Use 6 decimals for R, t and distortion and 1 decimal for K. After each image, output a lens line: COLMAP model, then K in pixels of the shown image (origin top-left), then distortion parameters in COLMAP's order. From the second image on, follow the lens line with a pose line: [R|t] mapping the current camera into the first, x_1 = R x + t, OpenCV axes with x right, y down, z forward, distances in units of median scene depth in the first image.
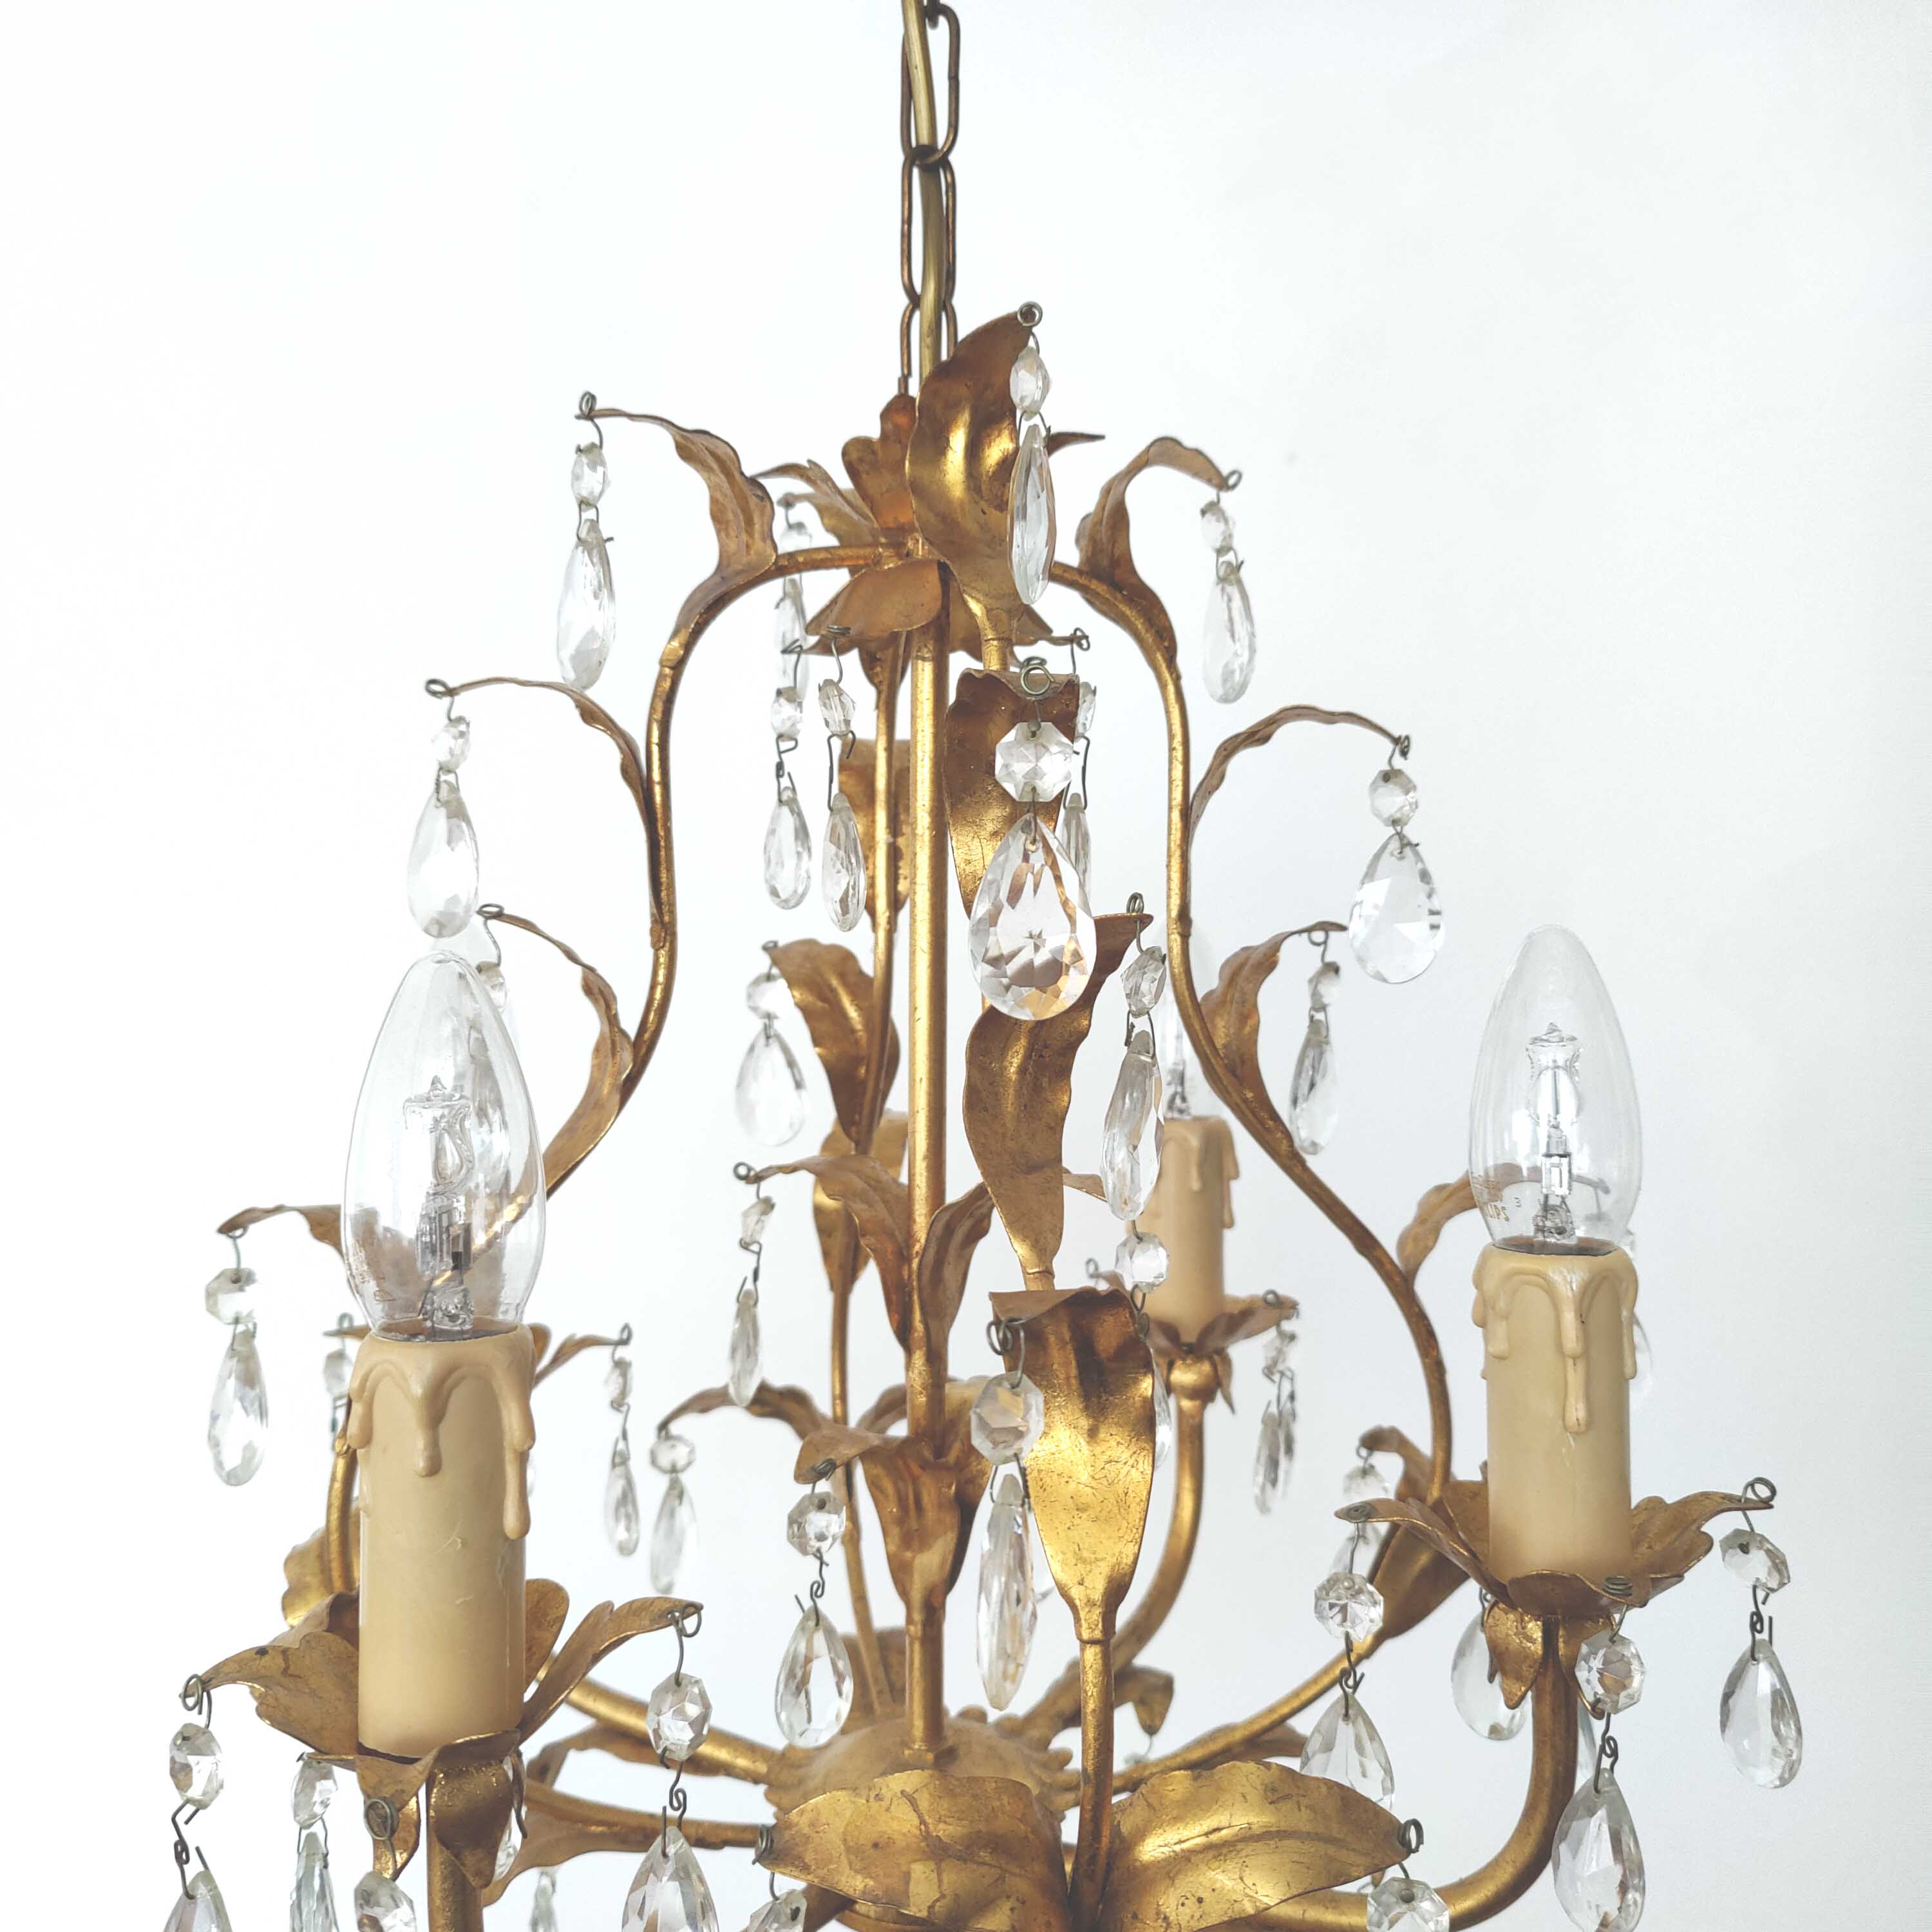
lens RADIAL K [[1360.9, 0, 896.0], [0, 1360.9, 968.9], [0, 0, 1]] dist [0.003137, 0.010678]
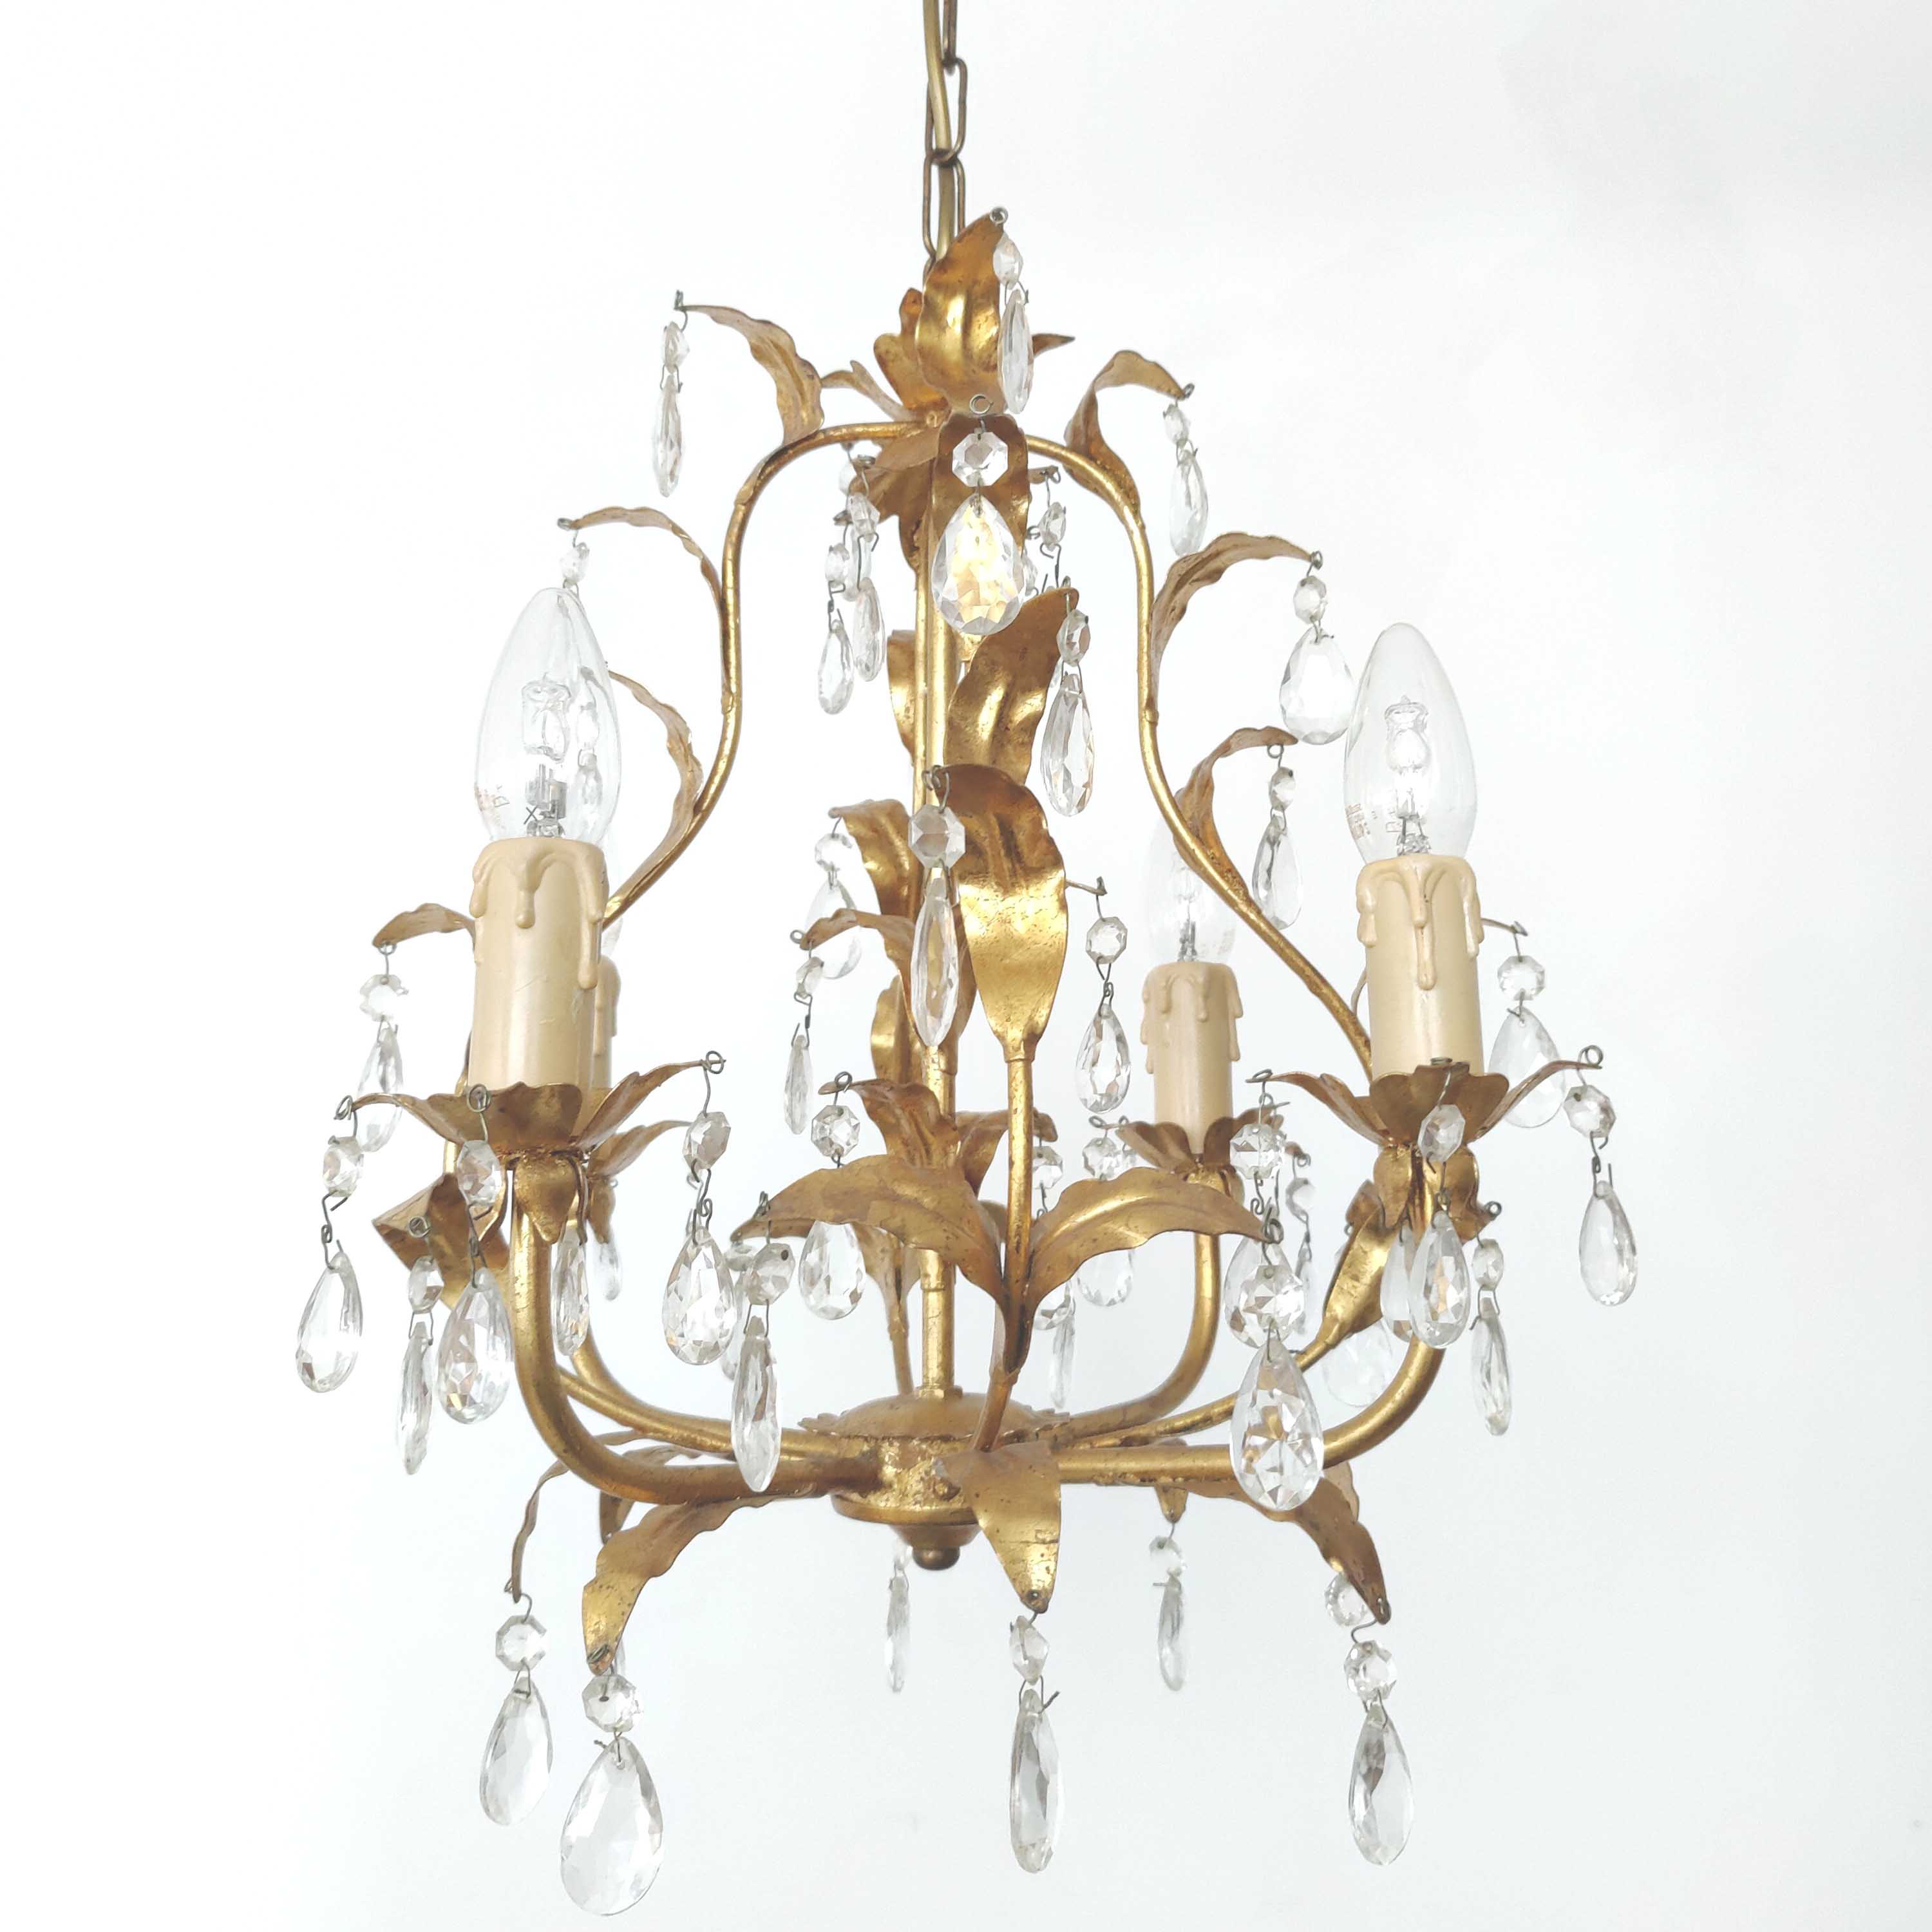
lens RADIAL K [[1374.2, 0, 967.4], [0, 1374.2, 961.8], [0, 0, 1]] dist [0.007043, 0.002810]
pose [[0.998793, -0.006071, -0.048750, 0.108079], [-0.001707, 0.987444, -0.157960, 0.405156], [0.049097, 0.157853, 0.986241, -0.215890]]
